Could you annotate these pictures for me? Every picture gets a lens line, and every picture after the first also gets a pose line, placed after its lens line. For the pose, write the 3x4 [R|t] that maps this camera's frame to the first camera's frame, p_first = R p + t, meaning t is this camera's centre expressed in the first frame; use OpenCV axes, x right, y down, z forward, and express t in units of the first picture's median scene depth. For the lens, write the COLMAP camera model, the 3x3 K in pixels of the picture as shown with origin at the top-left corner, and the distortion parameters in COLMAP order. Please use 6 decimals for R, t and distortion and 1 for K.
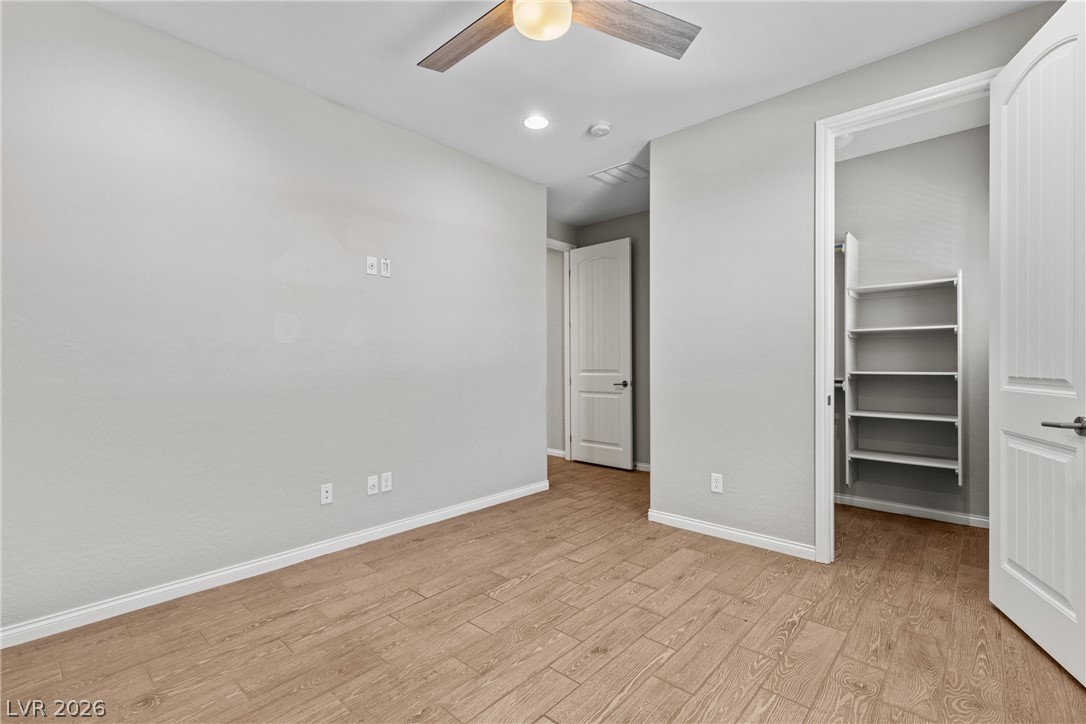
lens RADIAL K [[488.8, 0, 544.6], [0, 488.8, 361.2], [0, 0, 1]] dist [0.014406, -0.002908]
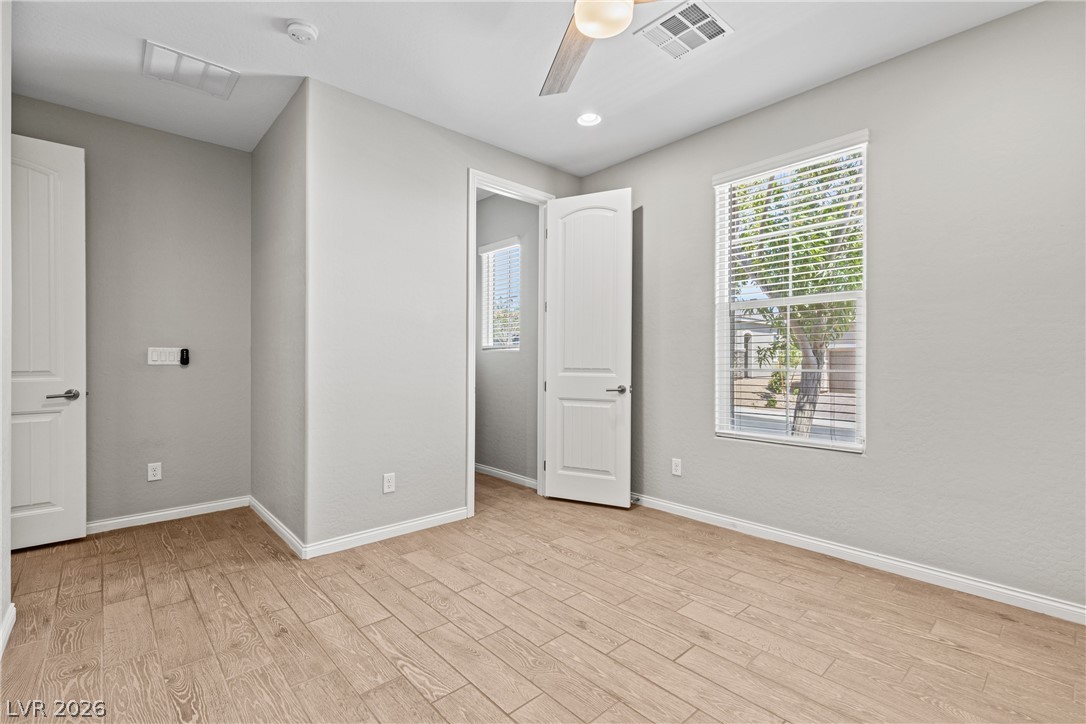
lens RADIAL K [[488.8, 0, 550.3], [0, 488.8, 363.3], [0, 0, 1]] dist [0.014406, -0.002908]
pose [[0.093927, -0.003941, 0.995571, -0.783017], [-0.005511, 0.999975, 0.004478, 0.004779], [-0.995564, -0.005907, 0.093903, 0.780346]]
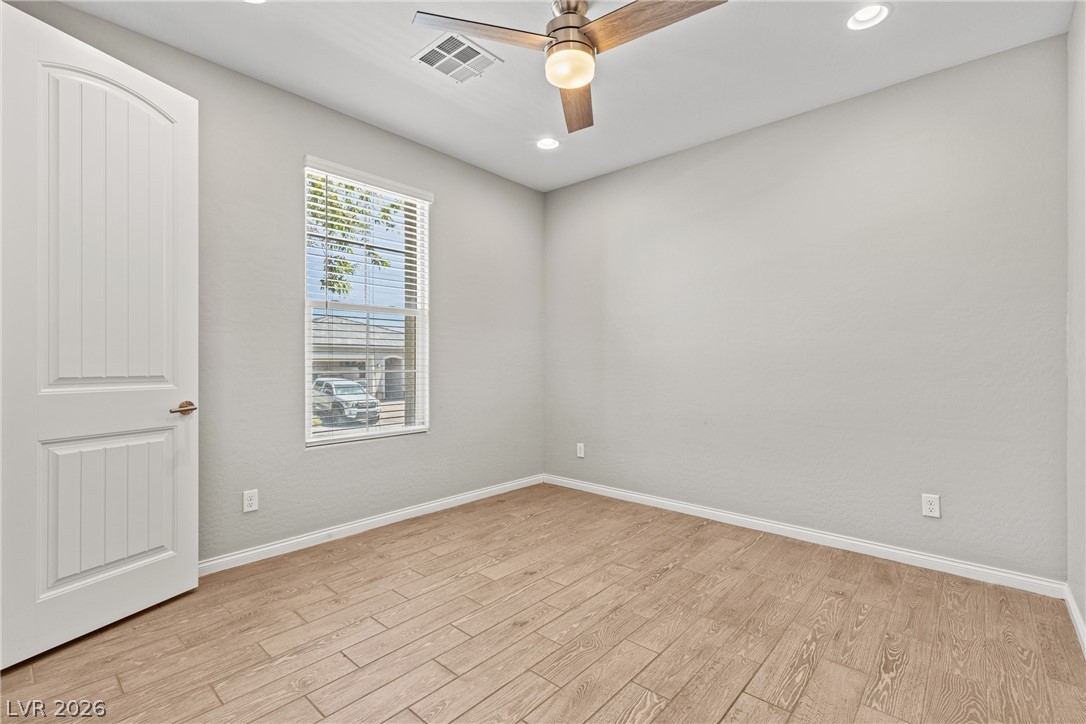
lens RADIAL K [[488.8, 0, 543.8], [0, 488.8, 365.4], [0, 0, 1]] dist [0.014406, -0.002908]
pose [[-0.999989, 0.001831, -0.004401, 0.050136], [0.001829, 0.999998, 0.000531, 0.008109], [0.004402, 0.000523, -0.999990, 1.686930]]
